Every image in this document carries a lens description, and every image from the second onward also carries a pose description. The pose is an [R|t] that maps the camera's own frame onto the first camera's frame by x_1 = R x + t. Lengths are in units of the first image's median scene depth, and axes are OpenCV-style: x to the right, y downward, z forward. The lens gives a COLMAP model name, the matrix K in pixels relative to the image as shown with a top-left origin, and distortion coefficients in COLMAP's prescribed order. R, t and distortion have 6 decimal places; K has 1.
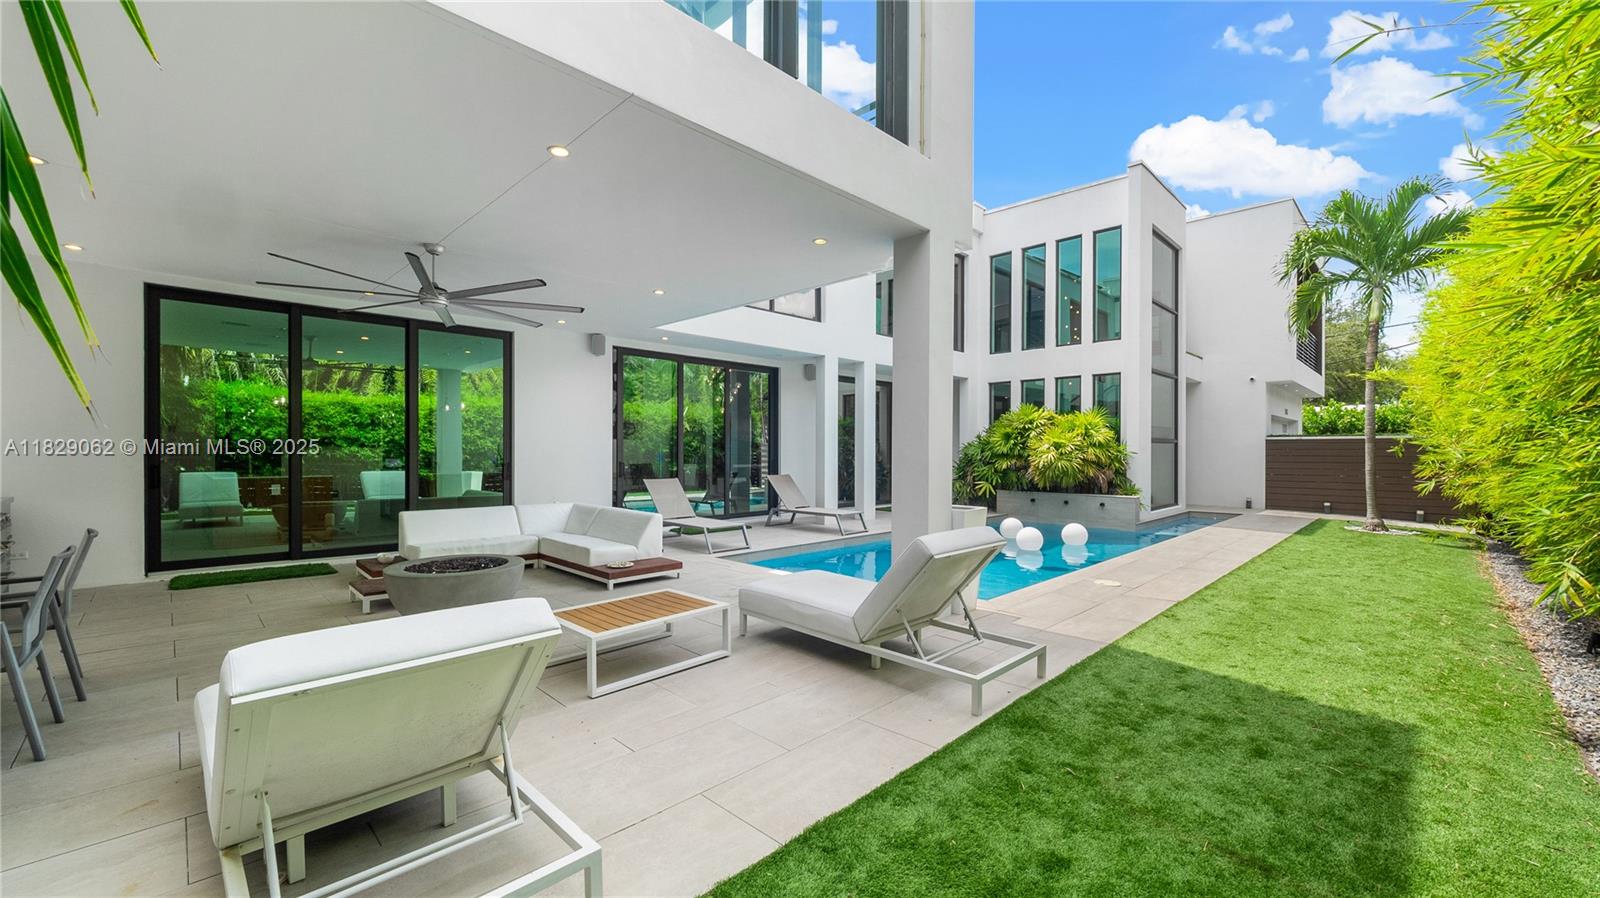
lens RADIAL K [[637.7, 0, 809.2], [0, 637.7, 458.7], [0, 0, 1]] dist [-0.000407, -0.000111]
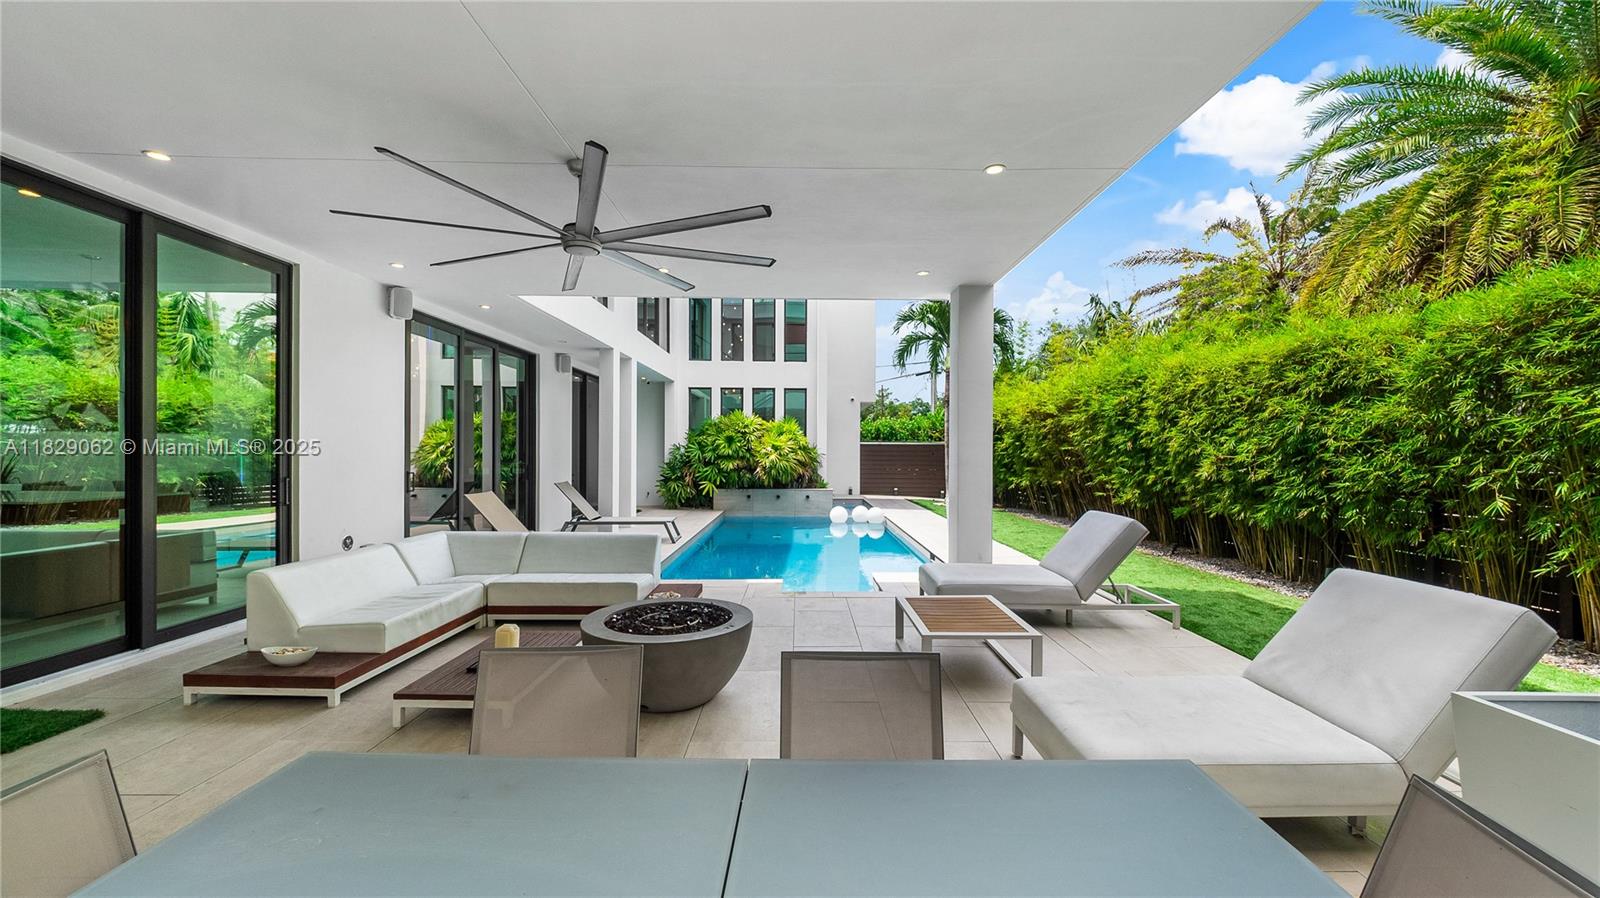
lens RADIAL K [[624.6, 0, 824.4], [0, 624.6, 447.7], [0, 0, 1]] dist [0.000432, -0.000042]
pose [[0.700270, 0.003751, 0.713868, -0.605750], [0.006906, 0.999904, -0.012029, -0.011818], [-0.713844, 0.013354, 0.700177, 0.239368]]
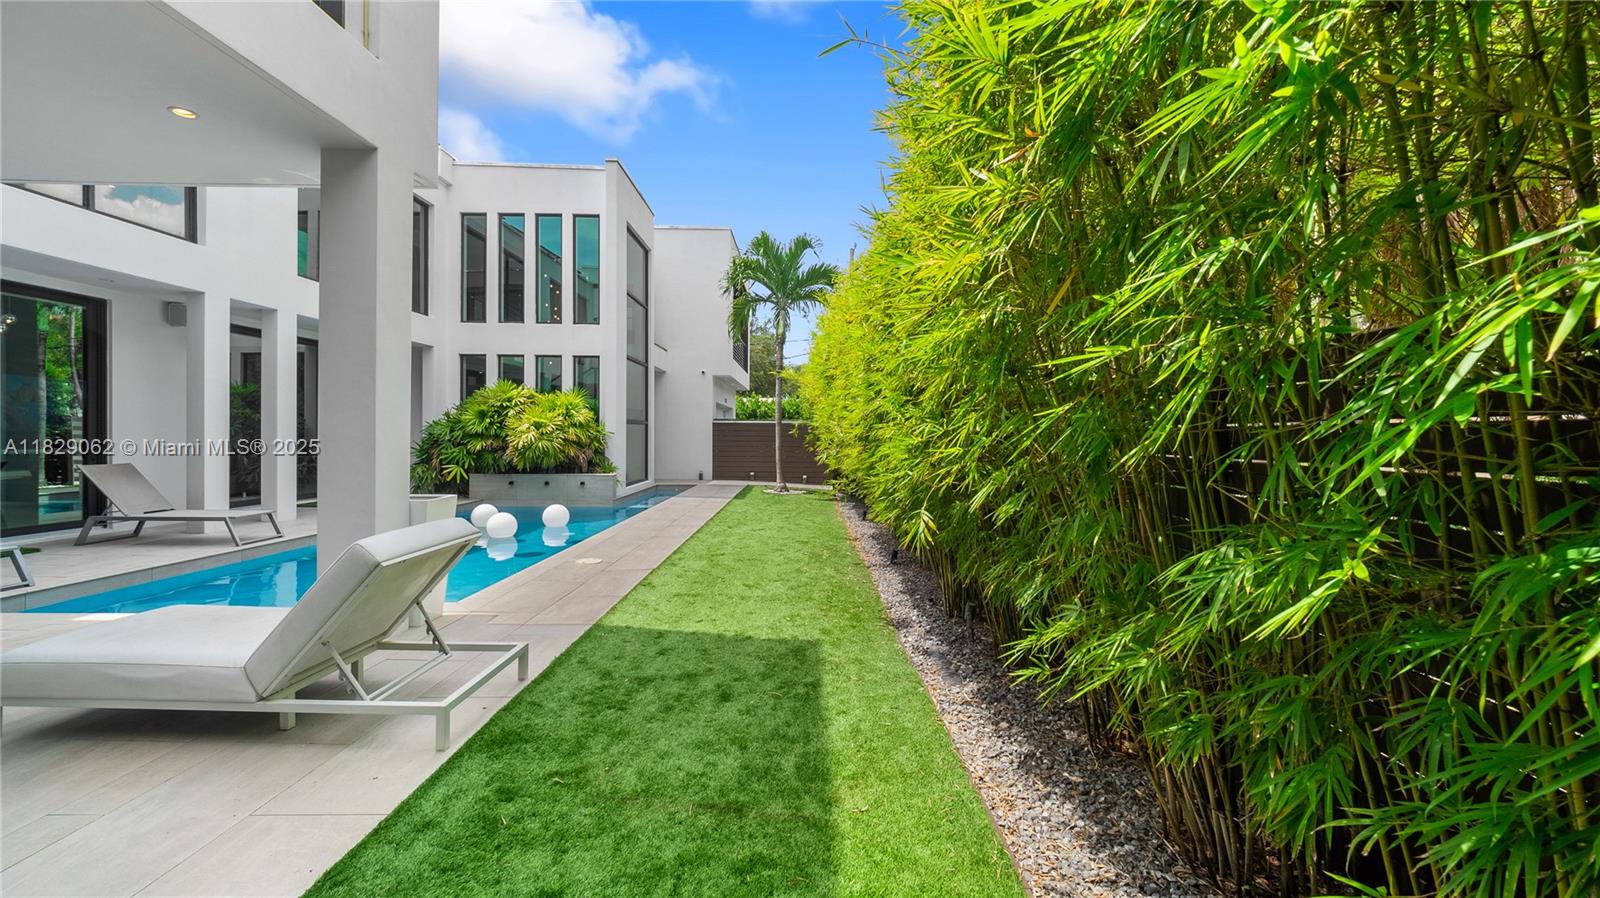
lens RADIAL K [[622.0, 0, 820.1], [0, 622.0, 437.7], [0, 0, 1]] dist [0.001765, -0.013908]
pose [[0.697292, -0.001683, 0.716785, 0.016044], [0.003550, 0.999993, -0.001106, 0.001389], [-0.716778, 0.003316, 0.697293, 0.049858]]
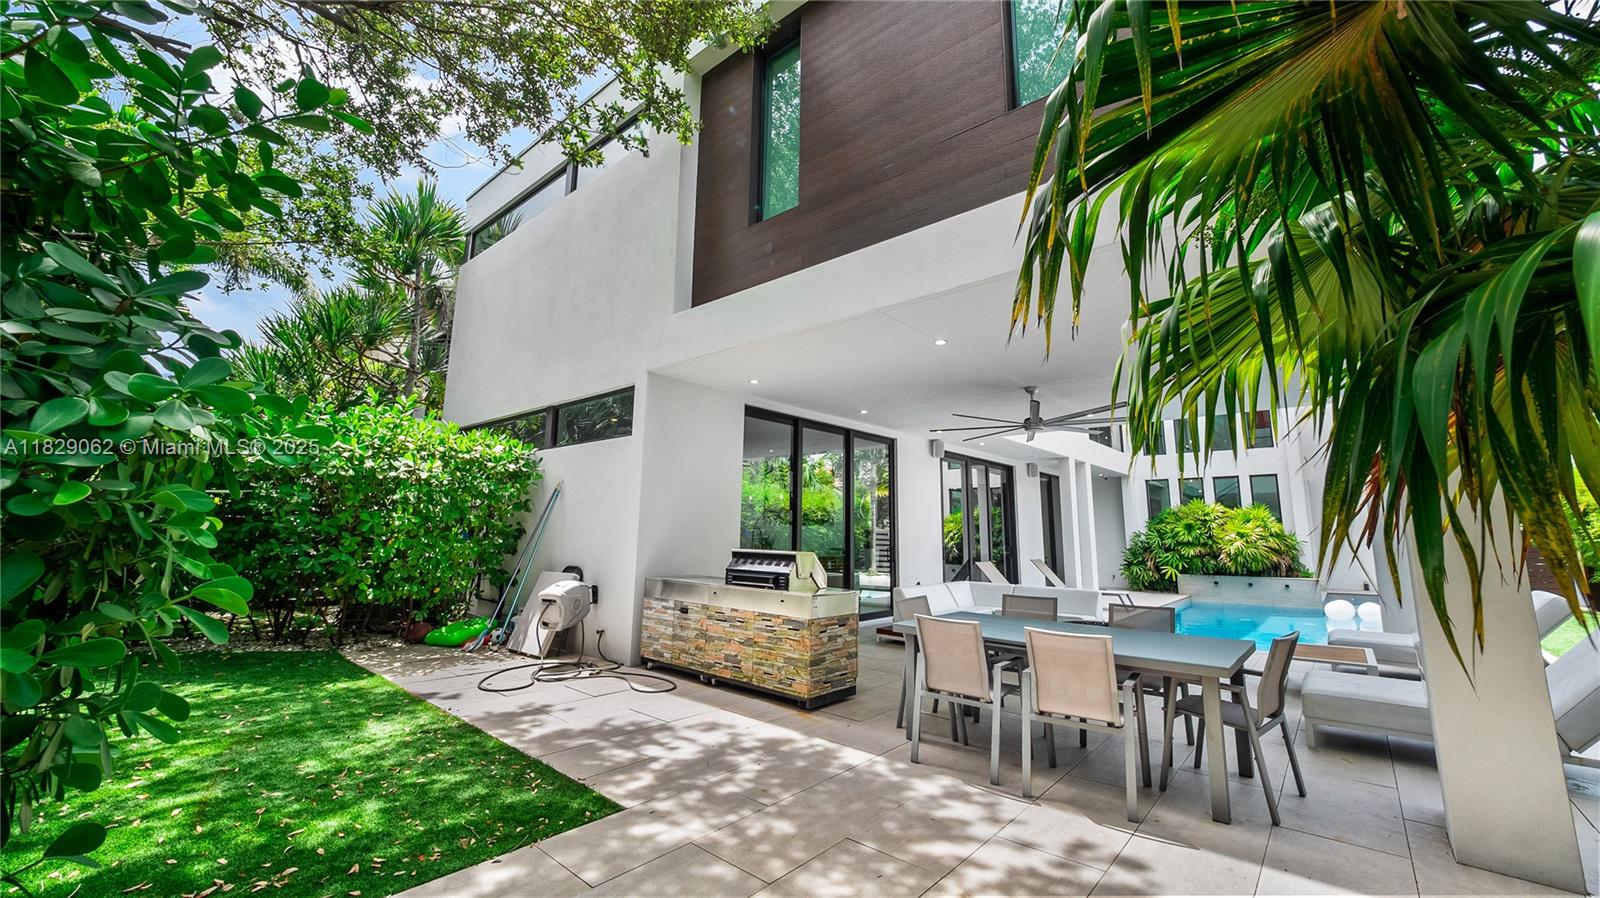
lens RADIAL K [[622.0, 0, 820.1], [0, 622.0, 437.7], [0, 0, 1]] dist [0.001765, -0.013908]
pose [[0.998315, 0.016550, 0.055613, -0.760248], [-0.006902, 0.985526, -0.169384, 0.002332], [-0.057611, 0.168715, 0.983980, -0.183536]]
